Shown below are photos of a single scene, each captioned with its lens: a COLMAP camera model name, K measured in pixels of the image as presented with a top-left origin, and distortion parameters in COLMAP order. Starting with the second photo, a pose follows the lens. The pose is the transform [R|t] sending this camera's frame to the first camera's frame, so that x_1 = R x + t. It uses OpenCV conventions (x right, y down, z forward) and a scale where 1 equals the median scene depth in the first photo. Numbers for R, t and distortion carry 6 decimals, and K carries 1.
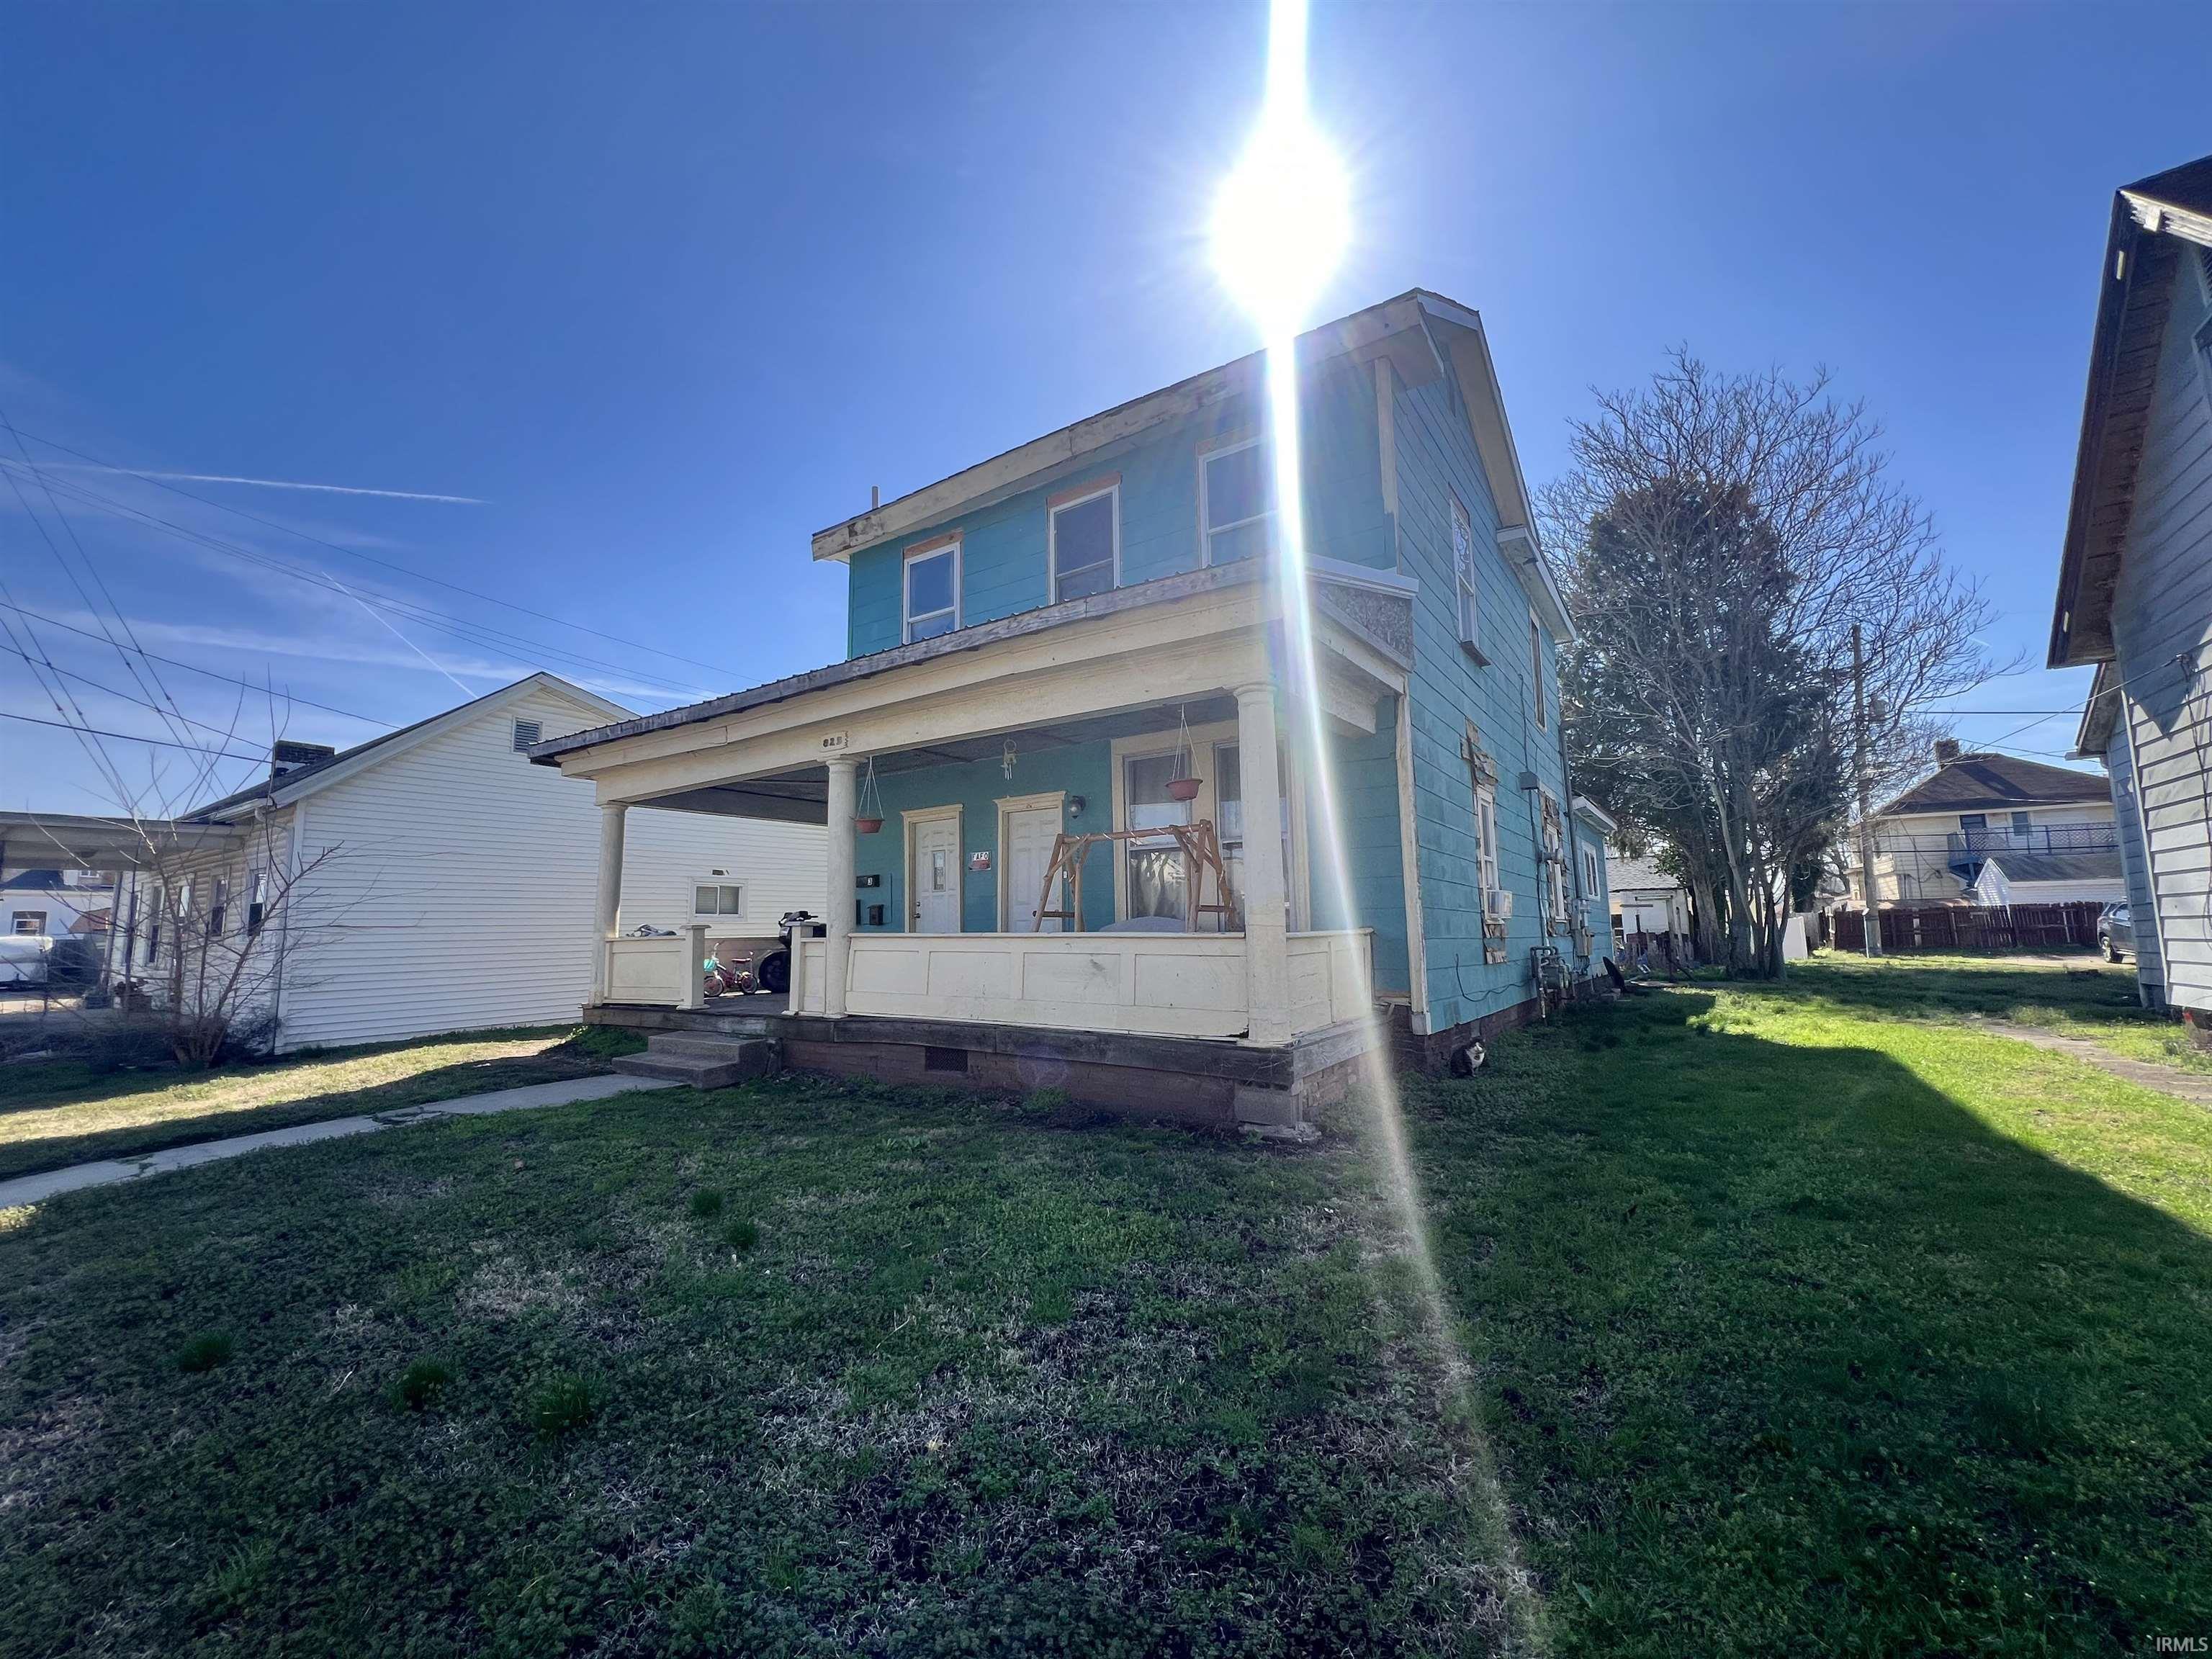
lens RADIAL K [[892.4, 0, 1102.7], [0, 892.4, 825.1], [0, 0, 1]] dist [-0.001097, -0.000299]
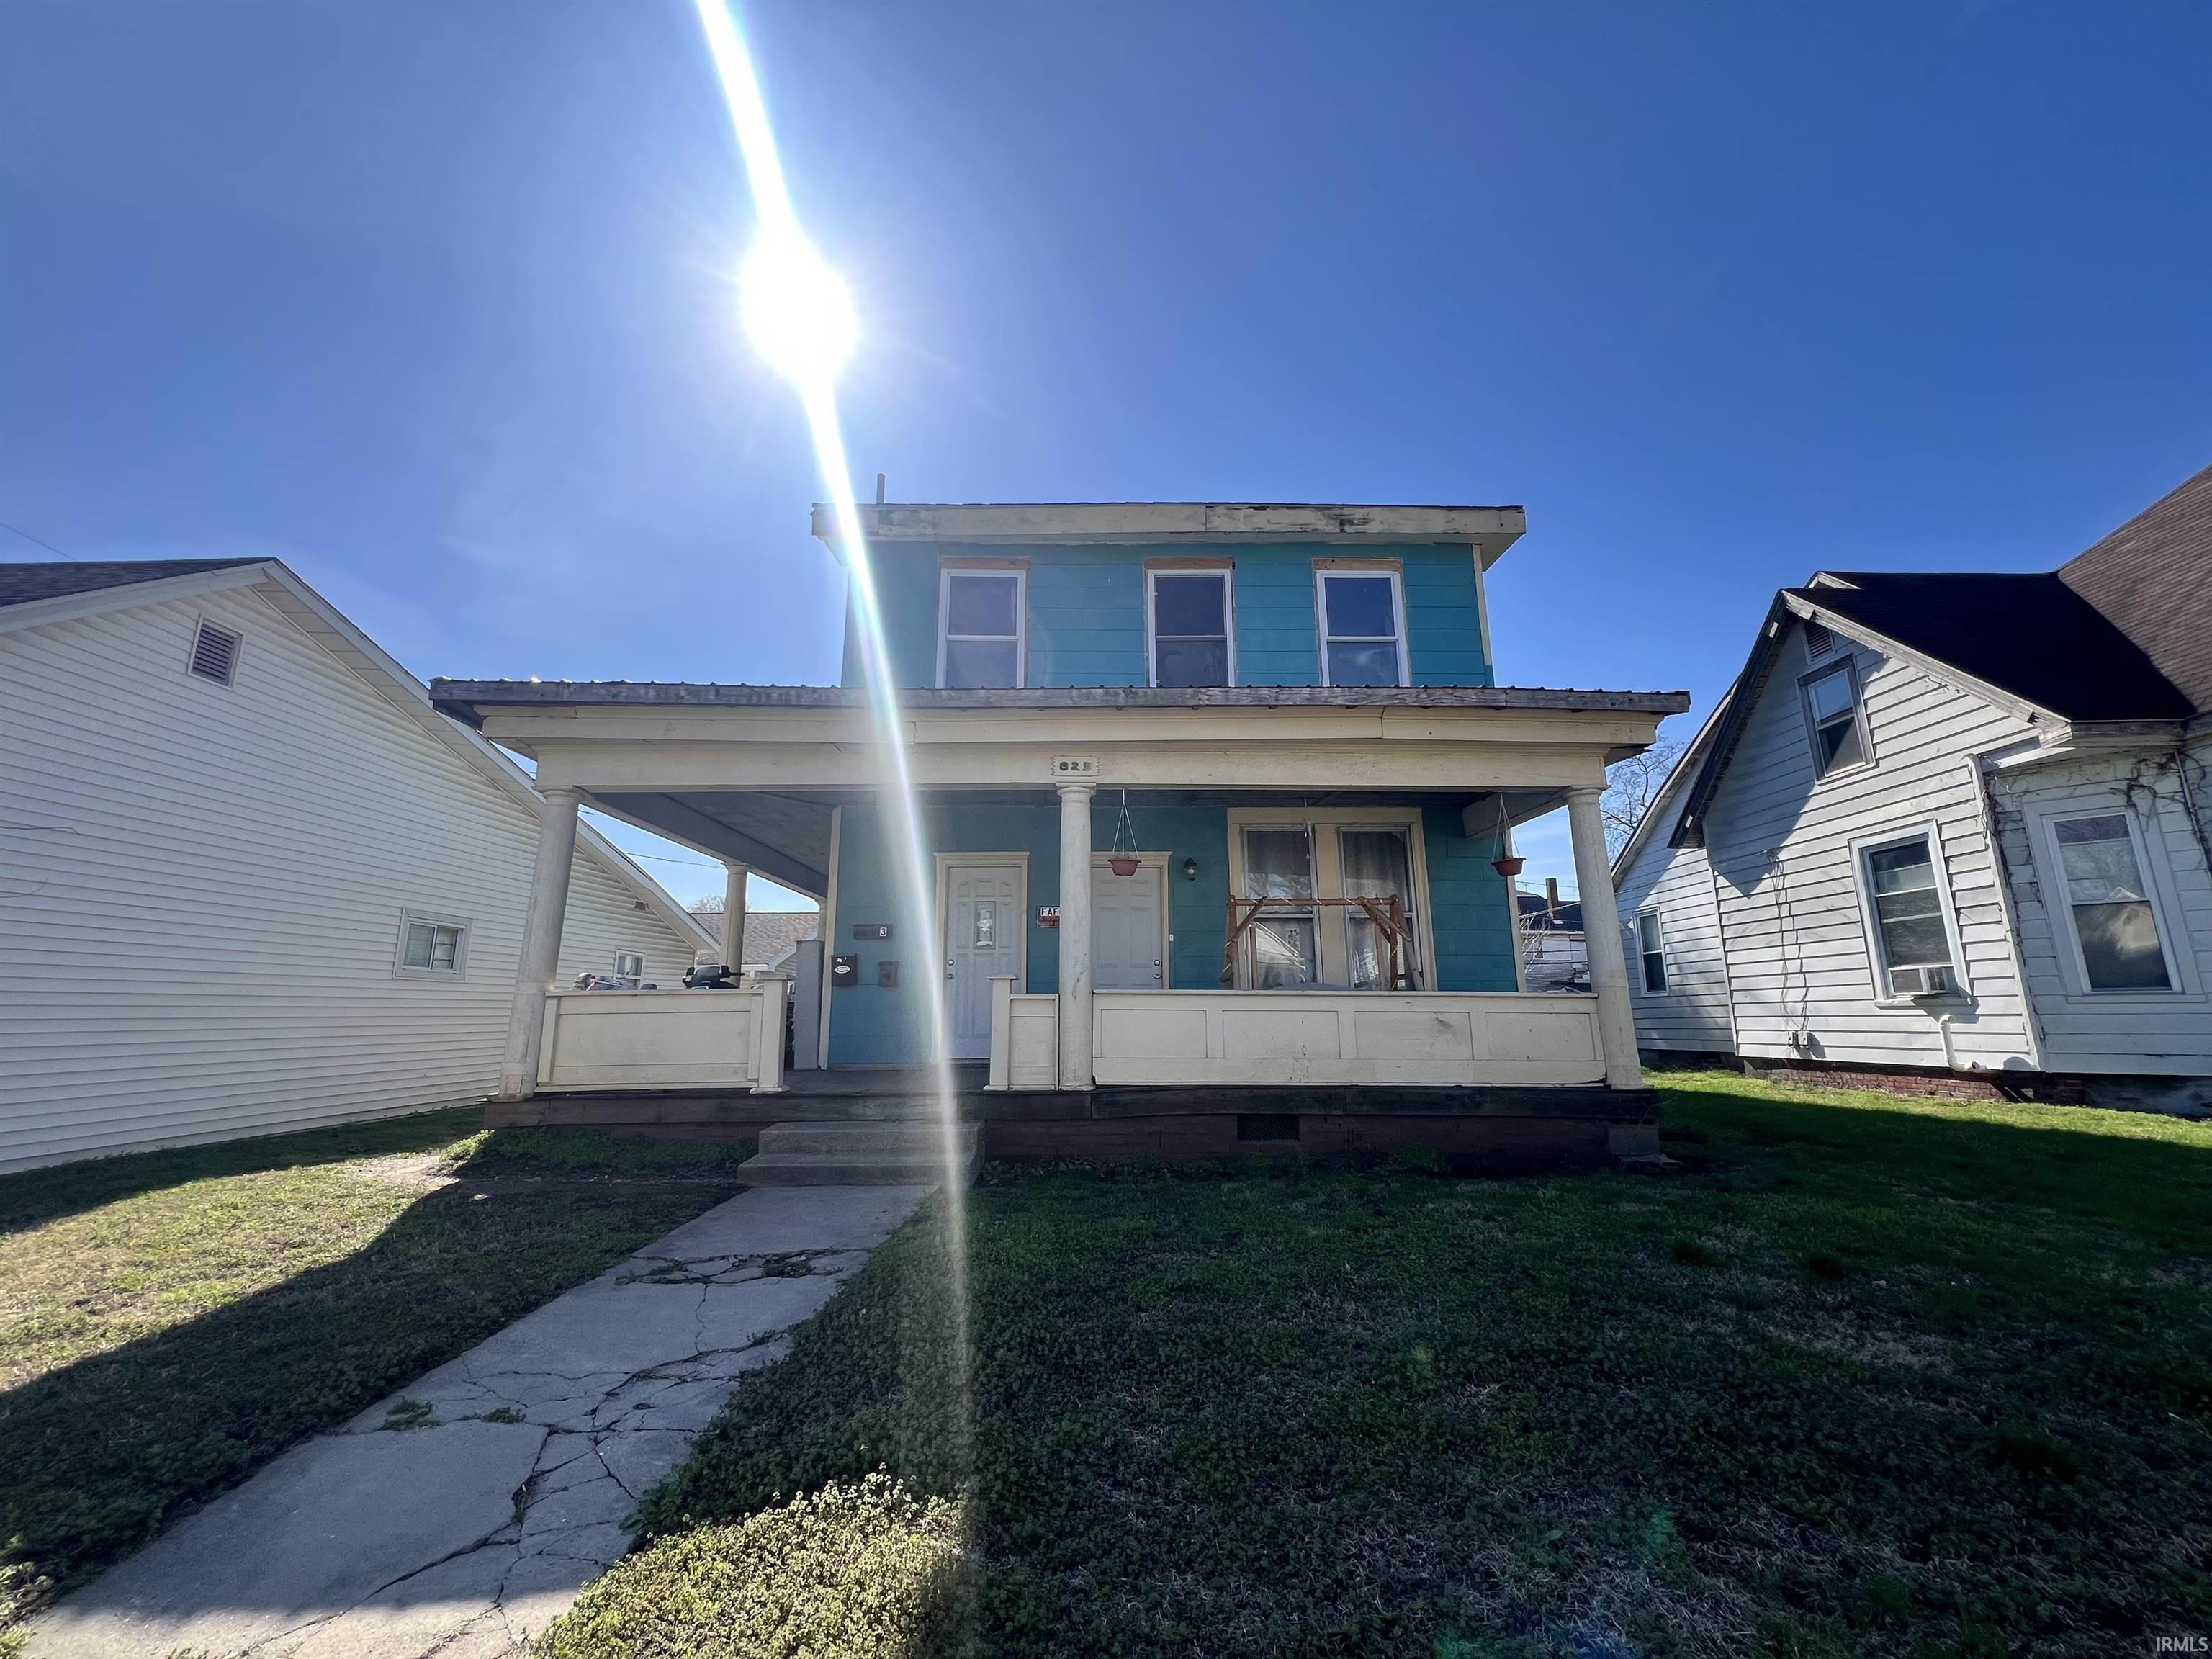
lens RADIAL K [[892.4, 0, 1105.5], [0, 892.4, 826.6], [0, 0, 1]] dist [-0.001097, -0.000299]
pose [[0.818080, 0.132048, 0.559739, -0.706809], [-0.078046, 0.989770, -0.119430, 0.061585], [-0.569784, 0.054018, 0.820017, 0.254166]]
